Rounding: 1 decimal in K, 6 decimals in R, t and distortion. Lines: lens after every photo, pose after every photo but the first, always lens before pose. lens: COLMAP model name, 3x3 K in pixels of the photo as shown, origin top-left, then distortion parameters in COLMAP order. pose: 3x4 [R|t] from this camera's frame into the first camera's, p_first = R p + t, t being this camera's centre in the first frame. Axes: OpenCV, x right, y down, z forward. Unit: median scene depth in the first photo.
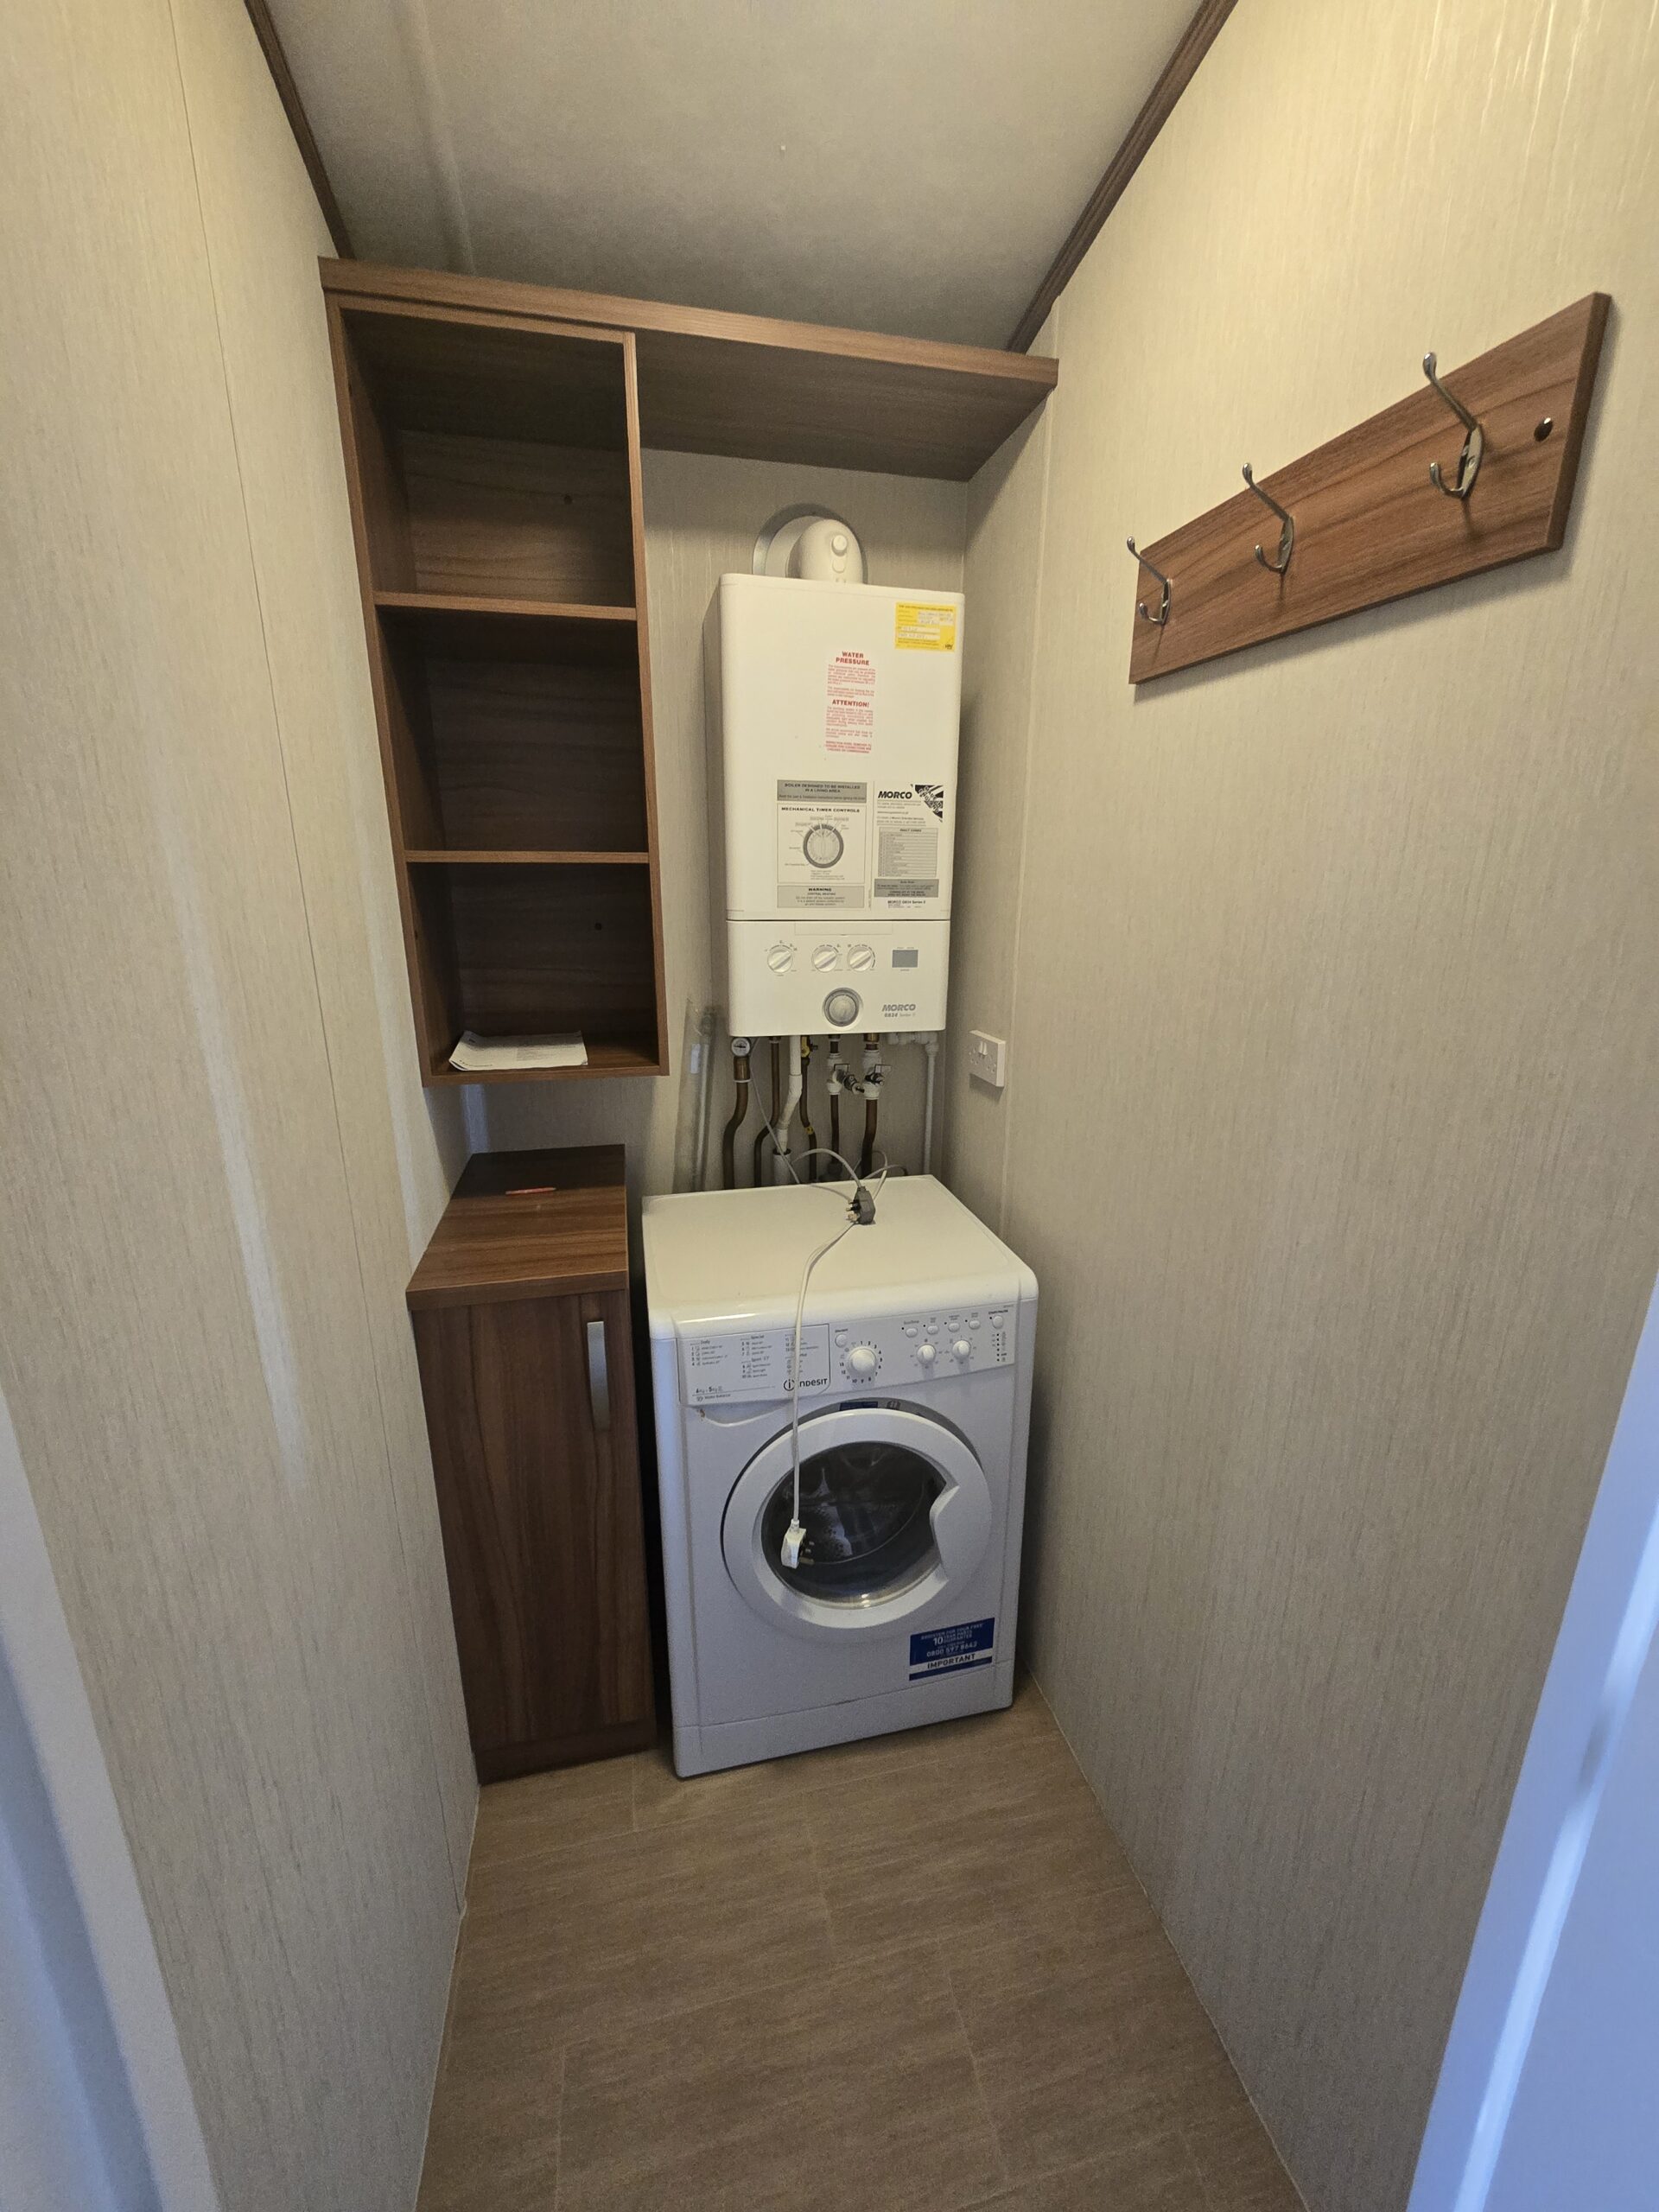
lens RADIAL K [[898.6, 0, 831.0], [0, 898.6, 1103.6], [0, 0, 1]] dist [-0.000058, -0.001279]
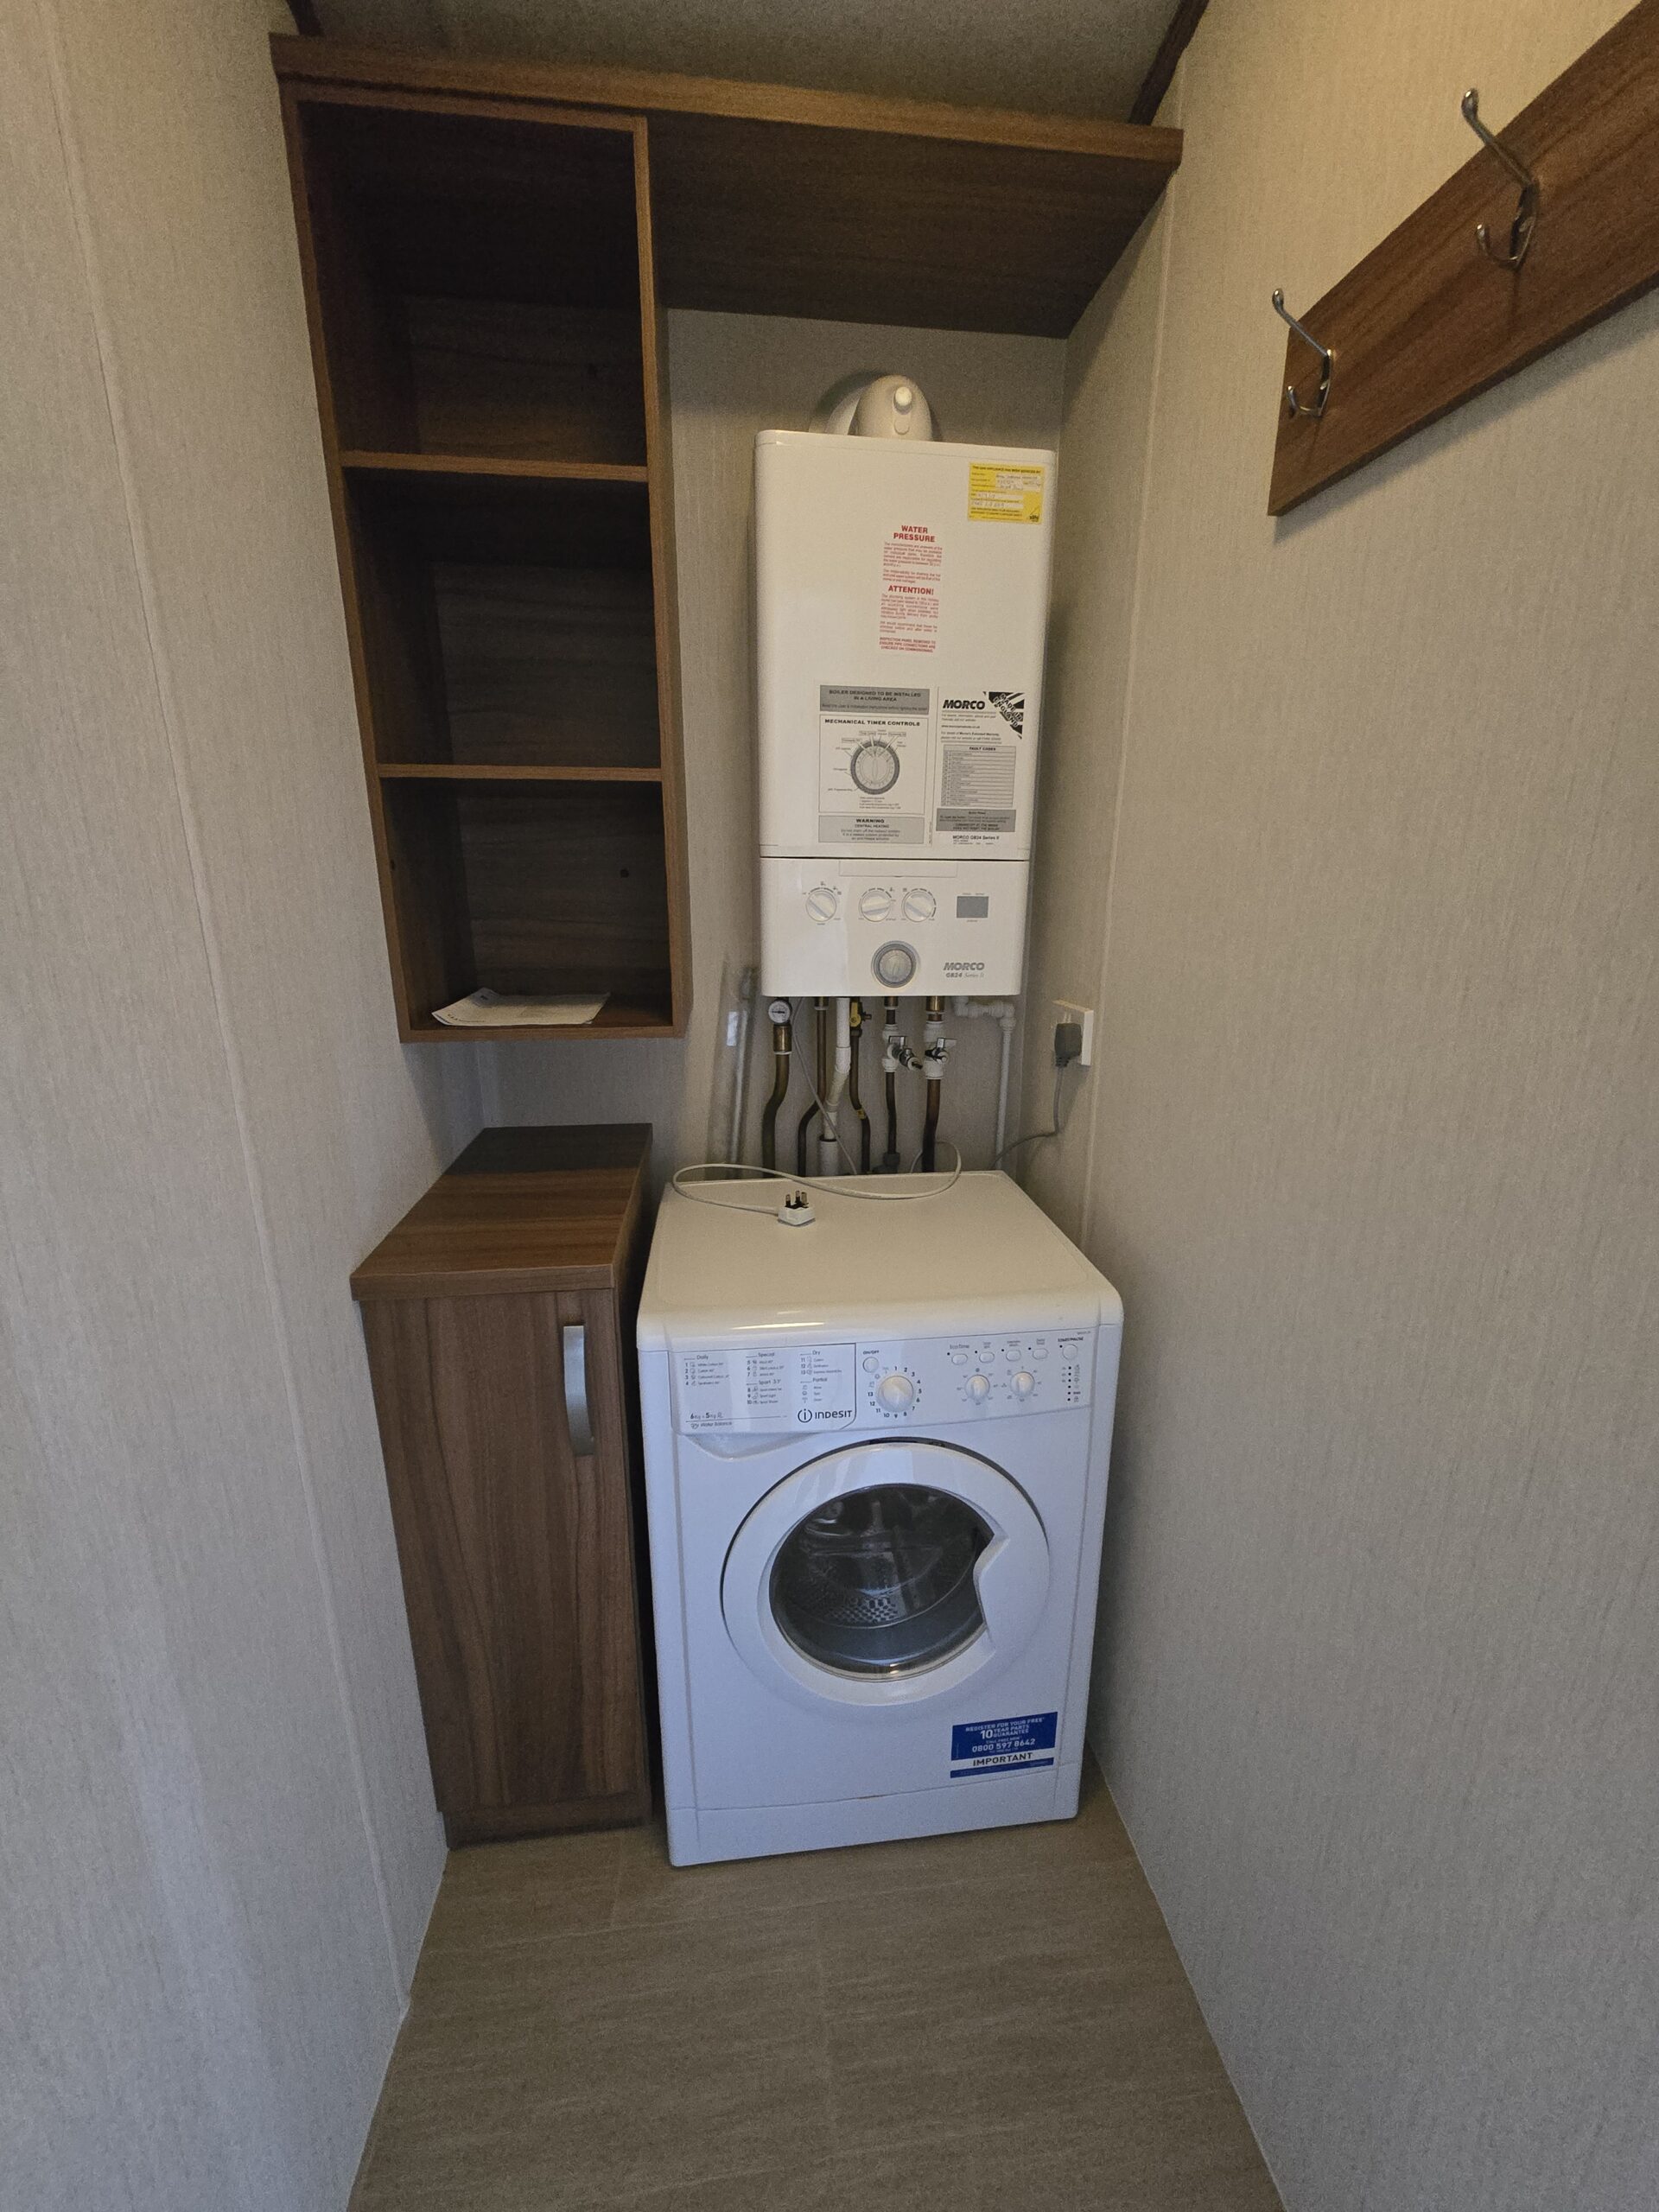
lens RADIAL K [[898.6, 0, 834.4], [0, 898.6, 1105.2], [0, 0, 1]] dist [-0.000058, -0.001279]
pose [[0.994160, 0.029315, -0.103859, 0.052202], [-0.029521, 0.999564, -0.000451, 0.029340], [0.103801, 0.003514, 0.994592, 0.176961]]
